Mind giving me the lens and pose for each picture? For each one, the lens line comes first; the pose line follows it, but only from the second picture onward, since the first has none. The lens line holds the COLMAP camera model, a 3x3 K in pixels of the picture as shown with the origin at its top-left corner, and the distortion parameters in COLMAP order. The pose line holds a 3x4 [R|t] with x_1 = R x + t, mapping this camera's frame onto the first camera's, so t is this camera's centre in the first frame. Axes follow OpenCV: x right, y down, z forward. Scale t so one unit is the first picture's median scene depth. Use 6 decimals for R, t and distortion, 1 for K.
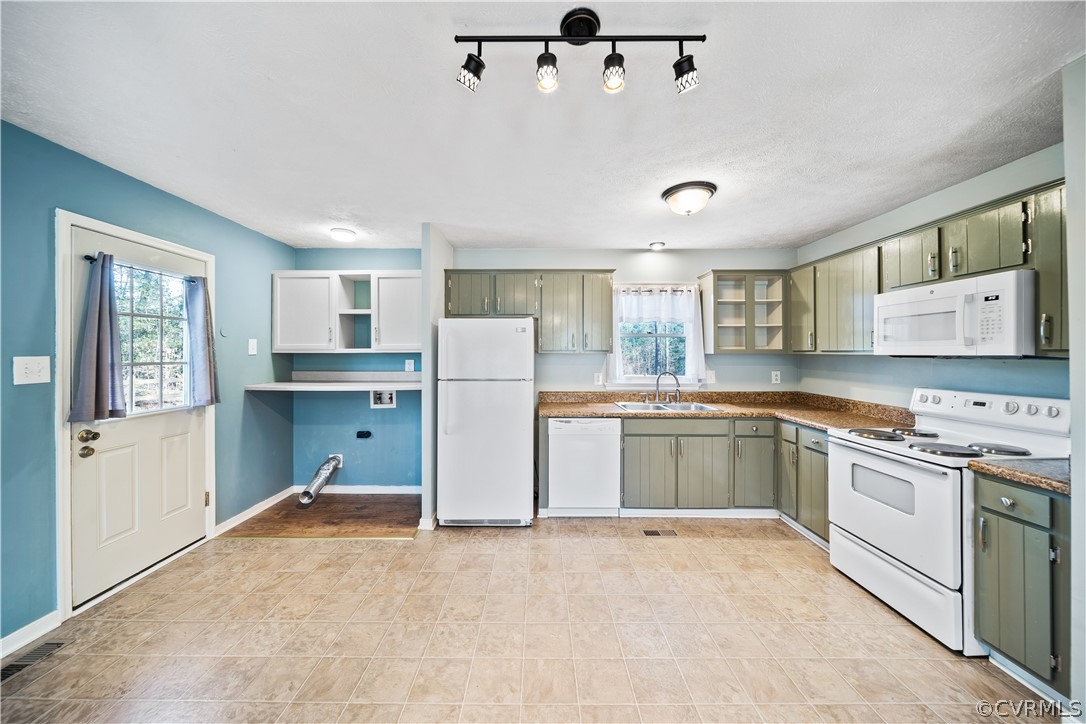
lens RADIAL K [[382.2, 0, 538.0], [0, 382.2, 353.4], [0, 0, 1]] dist [-0.001648, -0.000298]
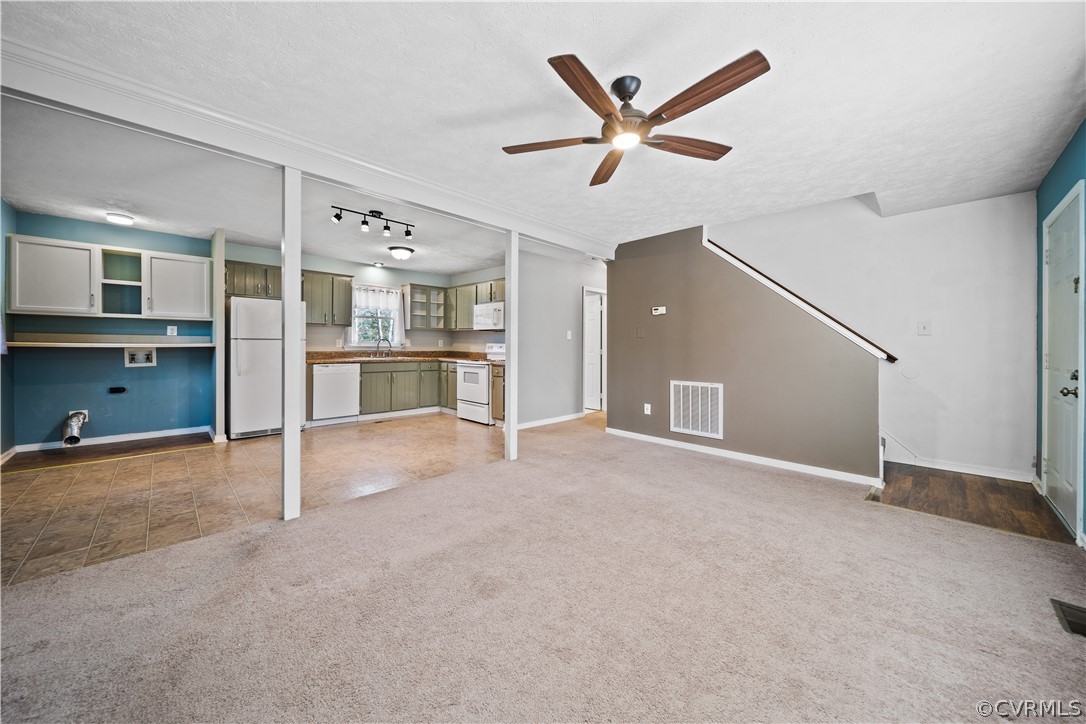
lens RADIAL K [[386.3, 0, 540.9], [0, 386.3, 347.2], [0, 0, 1]] dist [-0.000357, -0.001815]
pose [[0.710519, 0.003088, 0.703671, -0.439836], [-0.012972, 0.999878, 0.008710, 0.070483], [-0.703559, -0.015317, 0.710472, -0.841092]]
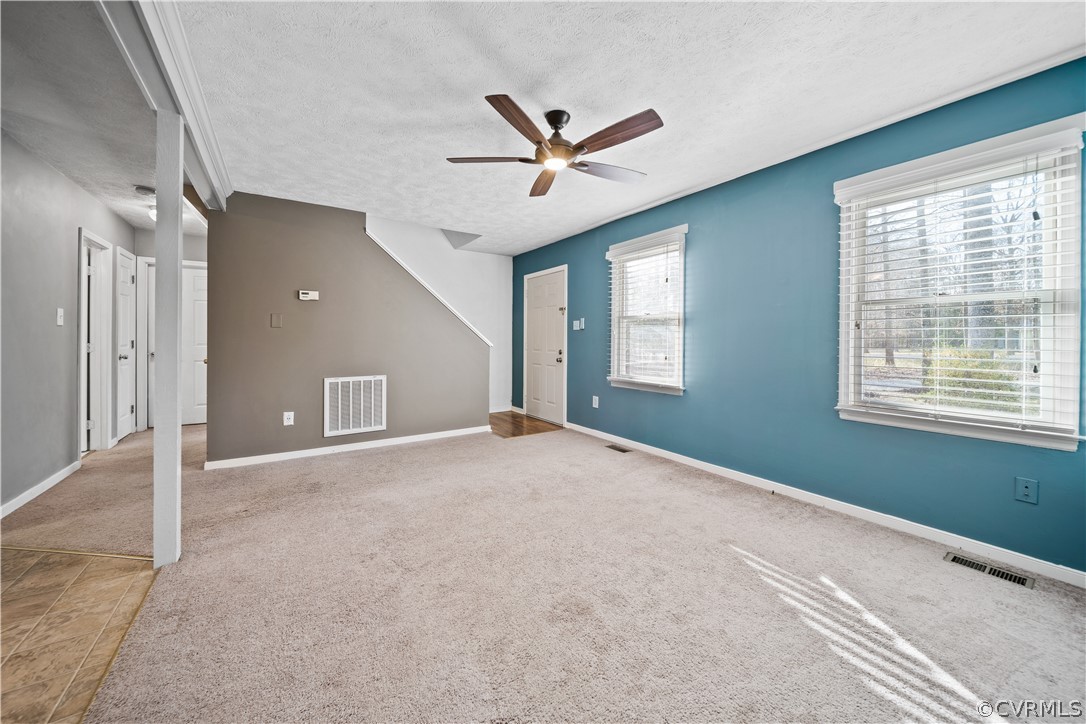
lens RADIAL K [[386.9, 0, 538.9], [0, 386.9, 341.8], [0, 0, 1]] dist [-0.000437, -0.000033]
pose [[-0.559844, -0.005833, 0.828577, -0.492683], [-0.011399, 0.999935, -0.000663, 0.076325], [-0.828520, -0.009816, -0.559874, -0.053258]]
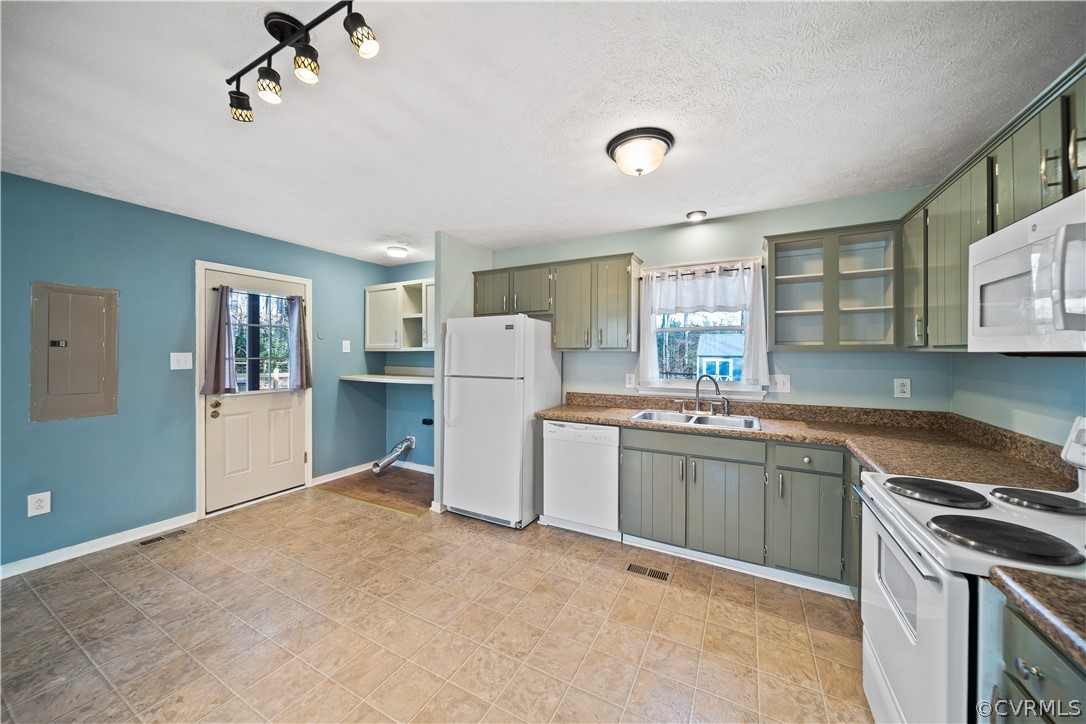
lens RADIAL K [[386.5, 0, 538.2], [0, 386.5, 353.8], [0, 0, 1]] dist [-0.000671, -0.000294]
pose [[0.879966, 0.002175, -0.475031, 0.469872], [-0.000688, 0.999994, 0.003303, 0.003509], [0.475036, -0.002580, 0.879963, 0.156332]]
